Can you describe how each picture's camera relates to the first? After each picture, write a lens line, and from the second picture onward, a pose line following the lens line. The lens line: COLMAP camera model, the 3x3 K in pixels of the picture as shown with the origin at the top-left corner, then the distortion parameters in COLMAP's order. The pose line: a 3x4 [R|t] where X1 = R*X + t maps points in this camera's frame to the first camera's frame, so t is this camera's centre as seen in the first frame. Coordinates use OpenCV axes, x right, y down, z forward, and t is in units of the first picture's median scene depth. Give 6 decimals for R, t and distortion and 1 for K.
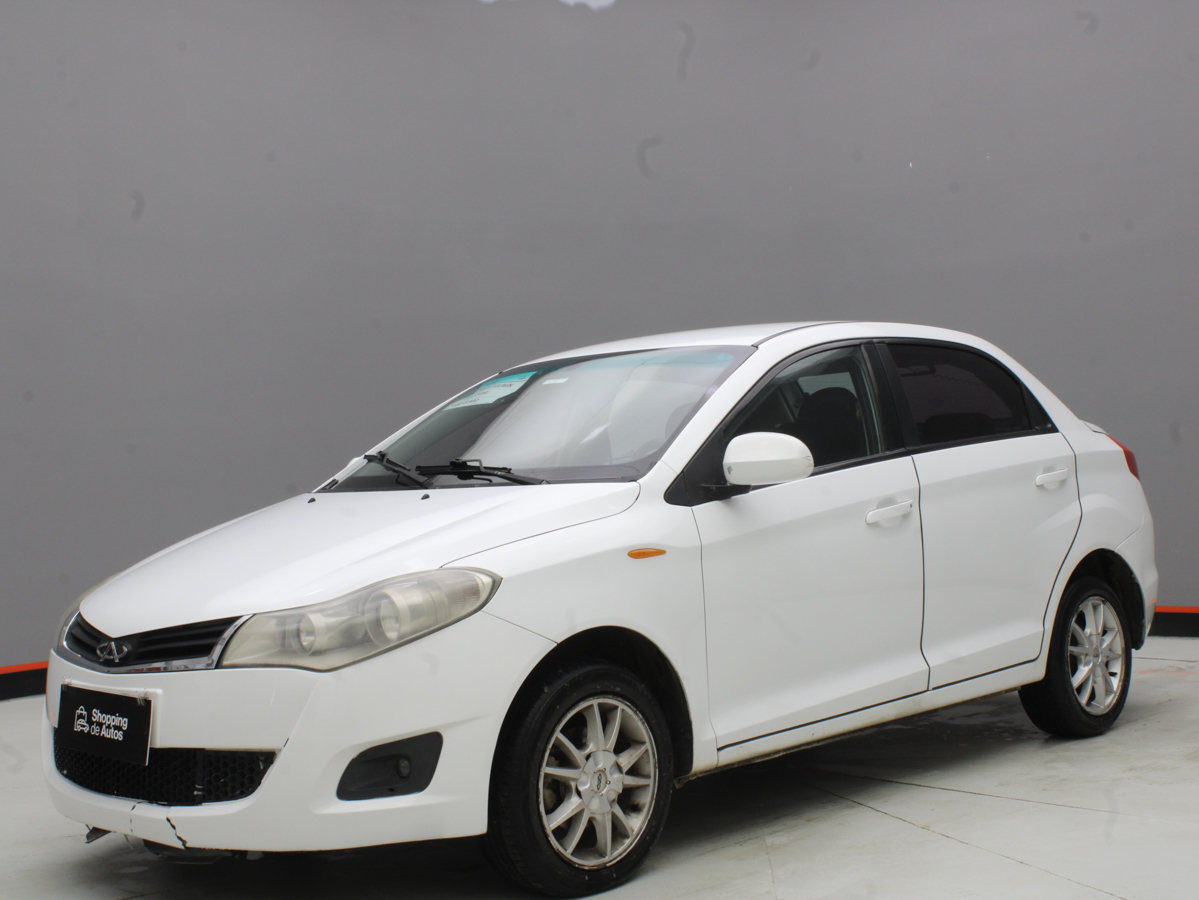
lens RADIAL K [[1686.7, 0, 599.5], [0, 1686.7, 450.0], [0, 0, 1]] dist [-0.077500, 0.042044]
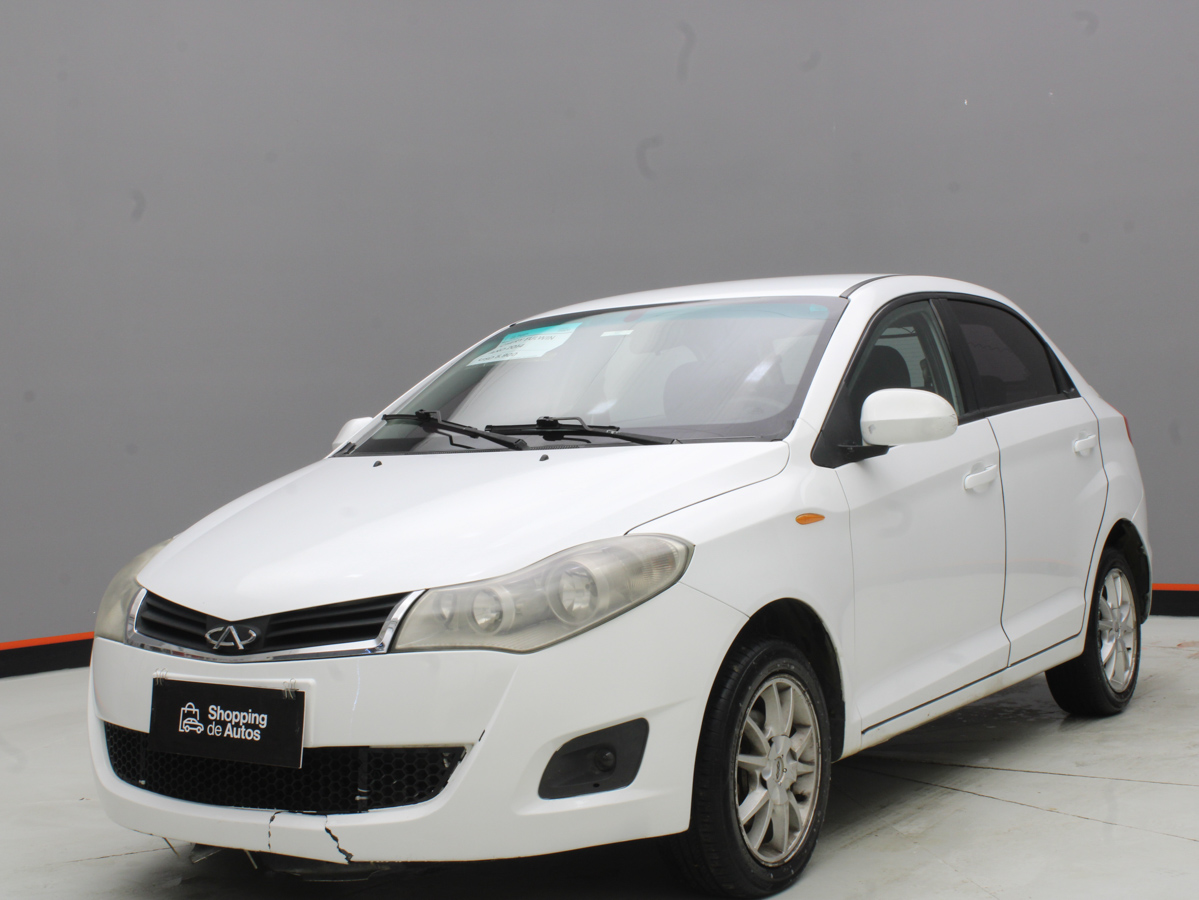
lens RADIAL K [[1821.9, 0, 600.3], [0, 1821.9, 458.7], [0, 0, 1]] dist [-0.045469, -0.112798]
pose [[0.980592, 0.000599, 0.196060, -0.283881], [-0.003389, 0.999898, 0.013892, 0.016055], [-0.196032, -0.014287, 0.980494, 0.059375]]
